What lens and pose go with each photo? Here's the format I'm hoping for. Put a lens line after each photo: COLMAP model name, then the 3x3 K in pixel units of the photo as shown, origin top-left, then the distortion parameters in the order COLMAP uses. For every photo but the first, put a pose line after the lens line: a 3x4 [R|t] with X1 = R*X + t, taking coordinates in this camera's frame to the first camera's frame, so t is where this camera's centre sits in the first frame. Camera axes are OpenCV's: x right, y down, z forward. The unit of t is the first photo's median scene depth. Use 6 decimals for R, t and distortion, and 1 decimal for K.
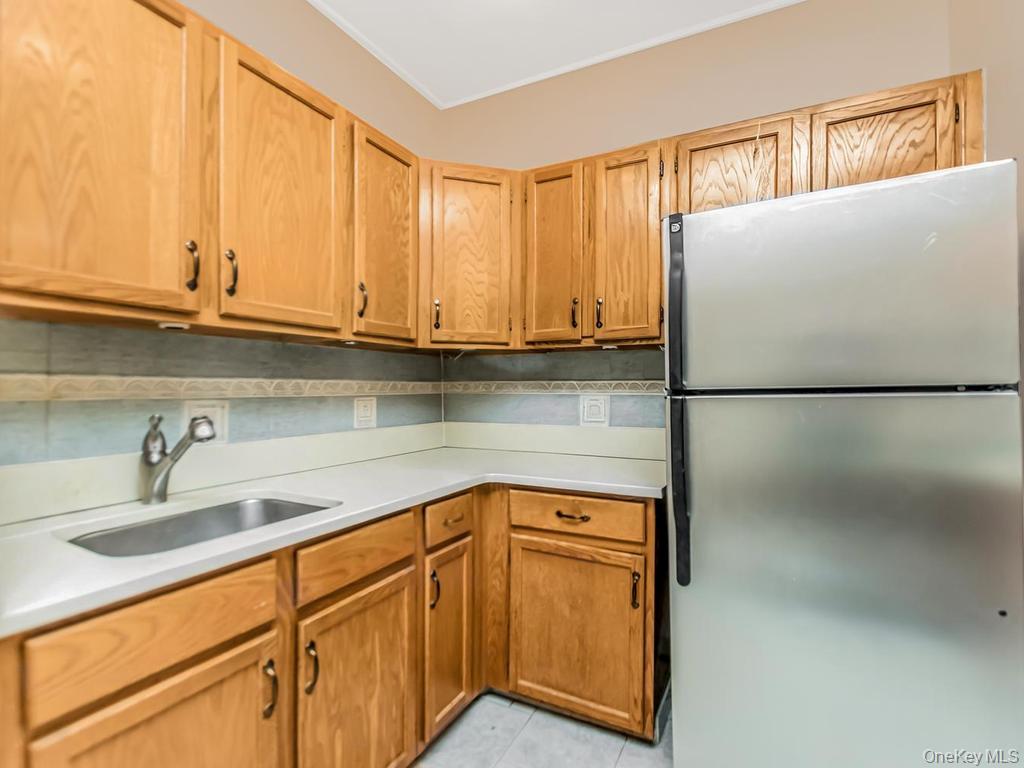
lens RADIAL K [[517.9, 0, 501.9], [0, 517.9, 388.2], [0, 0, 1]] dist [0.003625, 0.000309]
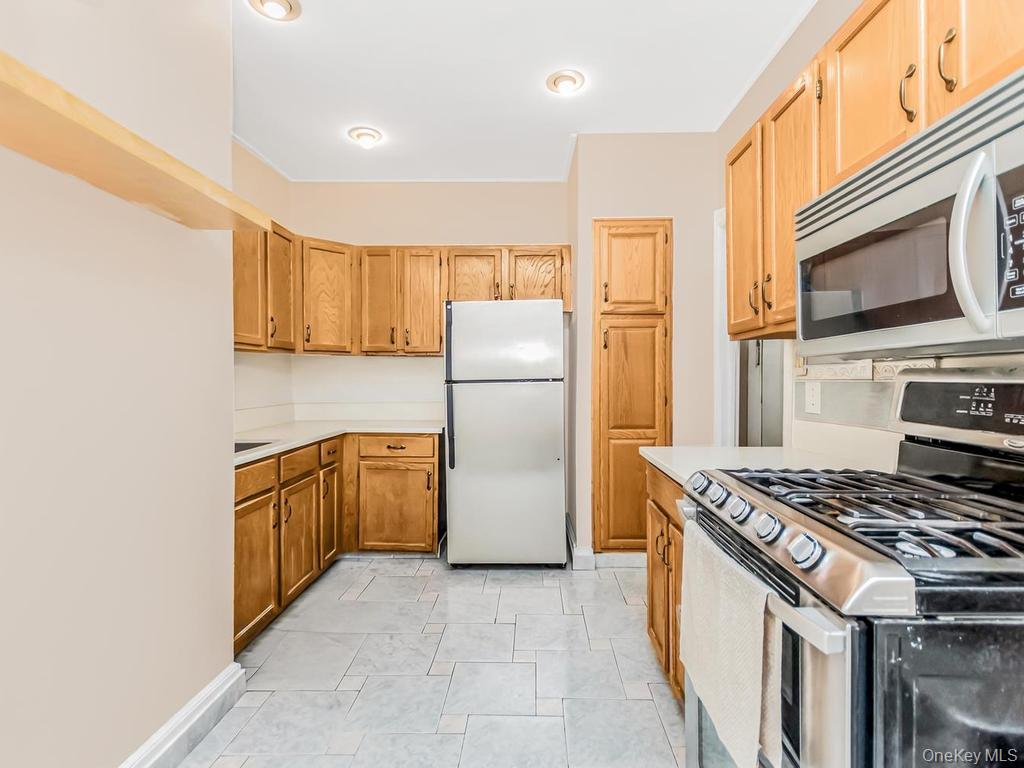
lens RADIAL K [[517.9, 0, 501.9], [0, 517.9, 388.2], [0, 0, 1]] dist [0.003625, 0.000309]
pose [[0.907571, -0.007715, 0.419828, -0.297175], [-0.001873, 0.999747, 0.022421, -0.010571], [-0.419894, -0.021135, 0.907327, -0.847235]]
